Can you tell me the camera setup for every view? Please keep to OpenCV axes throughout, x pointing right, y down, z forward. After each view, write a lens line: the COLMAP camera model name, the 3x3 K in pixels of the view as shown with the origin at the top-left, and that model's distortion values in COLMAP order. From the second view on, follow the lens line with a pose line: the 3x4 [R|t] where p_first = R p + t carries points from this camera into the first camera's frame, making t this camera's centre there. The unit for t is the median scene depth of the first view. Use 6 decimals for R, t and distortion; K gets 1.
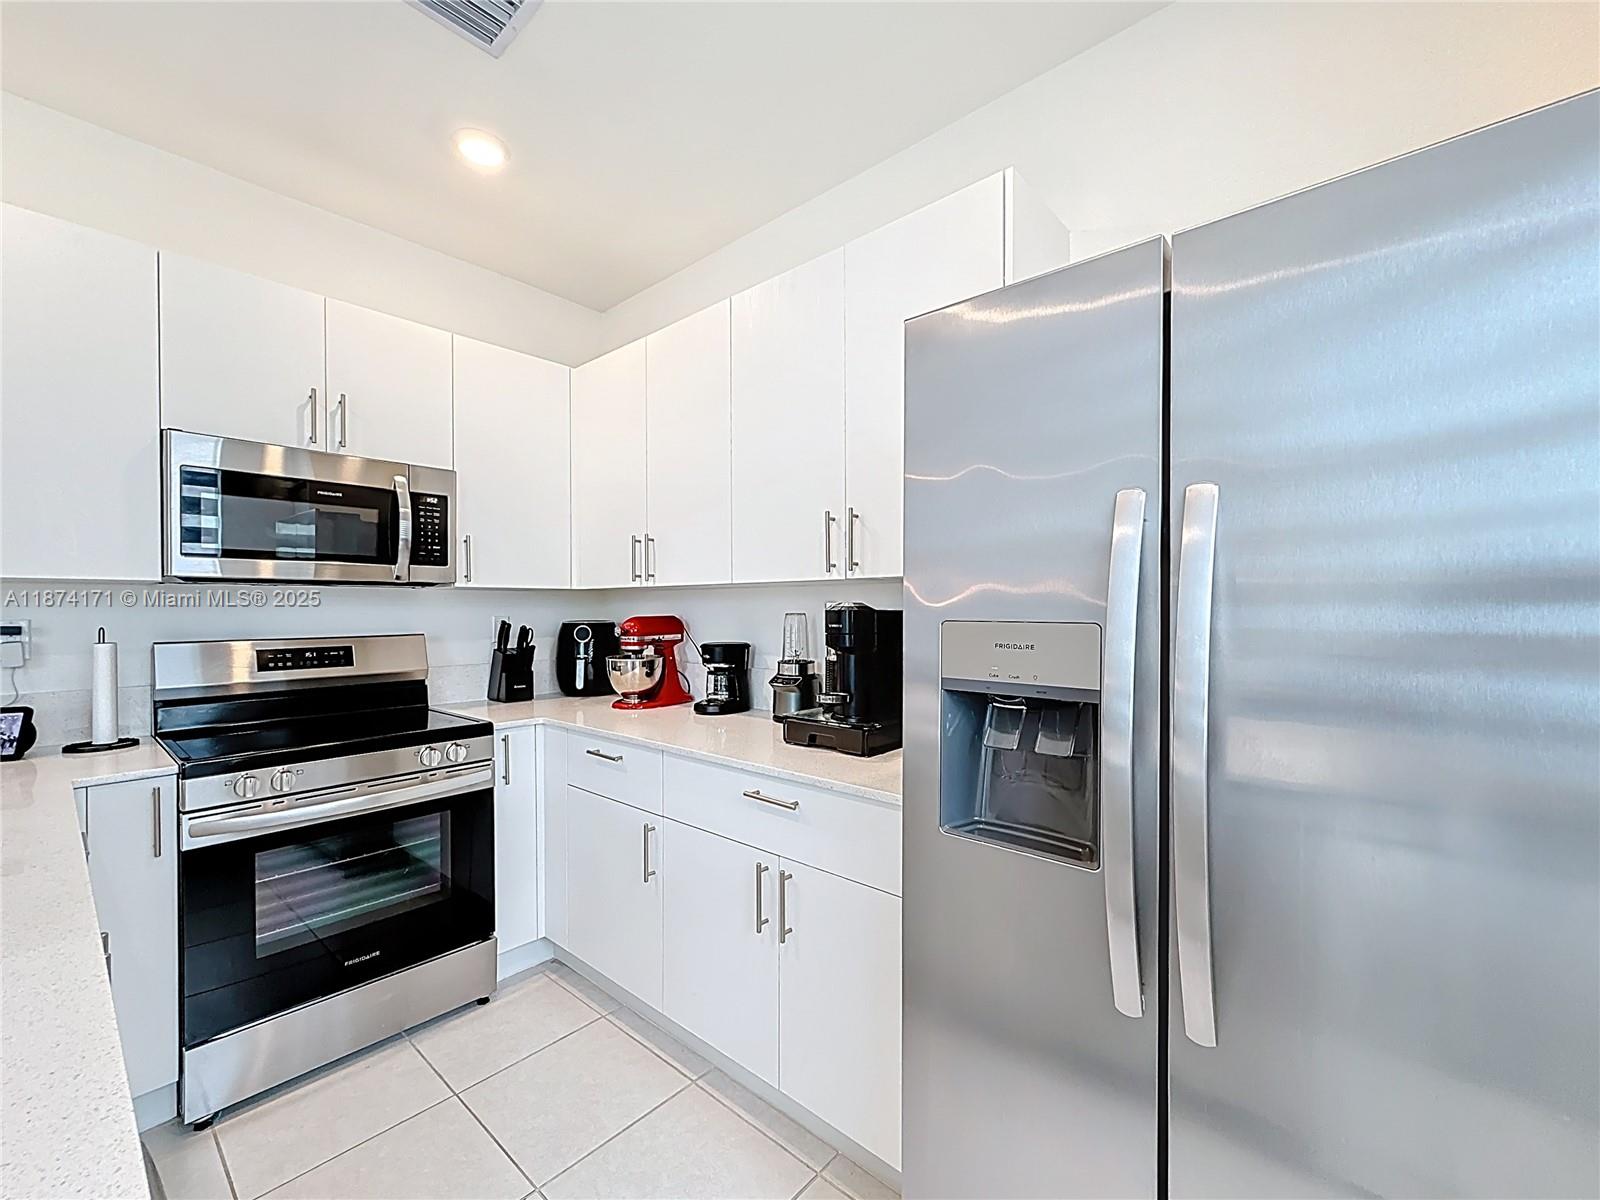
lens RADIAL K [[671.1, 0, 813.3], [0, 671.1, 609.5], [0, 0, 1]] dist [0.000902, 0.000123]
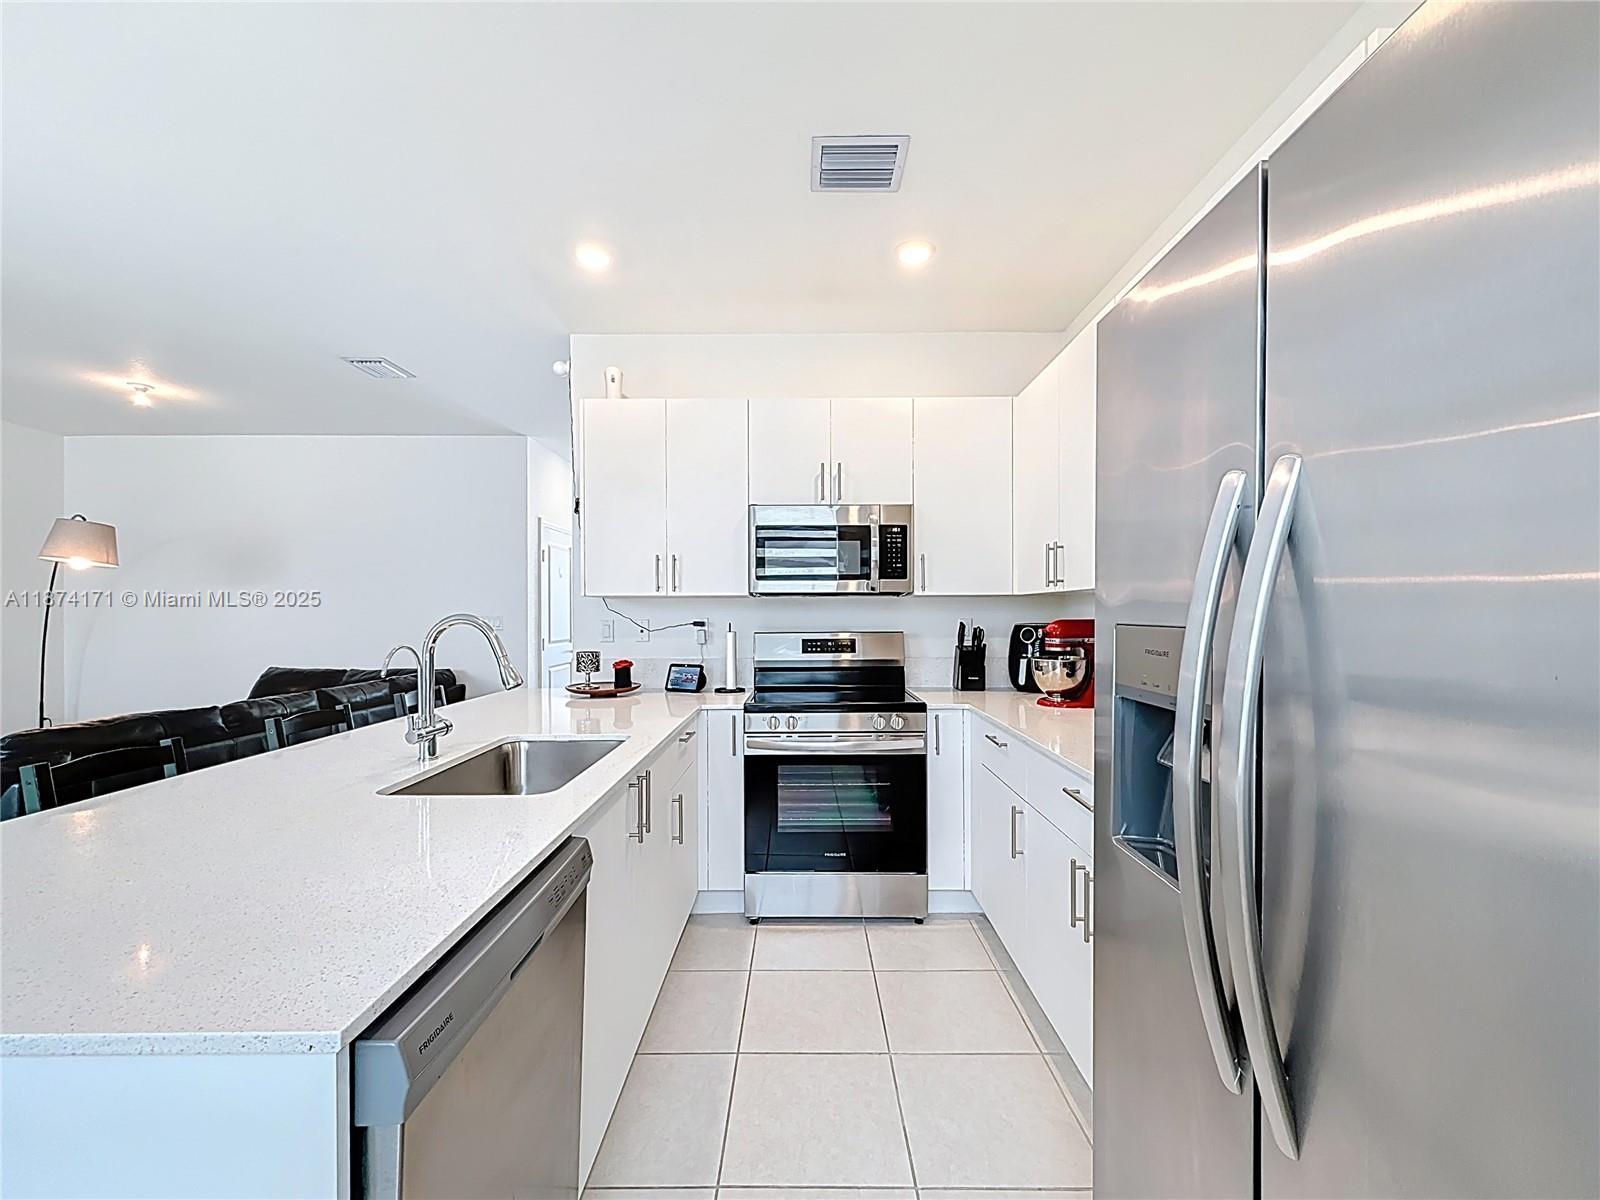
lens RADIAL K [[671.1, 0, 807.3], [0, 671.1, 615.0], [0, 0, 1]] dist [0.000902, 0.000123]
pose [[0.648674, 0.003328, -0.761059, 0.321397], [-0.001914, 0.999994, 0.002742, 0.001051], [0.761064, -0.000322, 0.648677, 0.016380]]
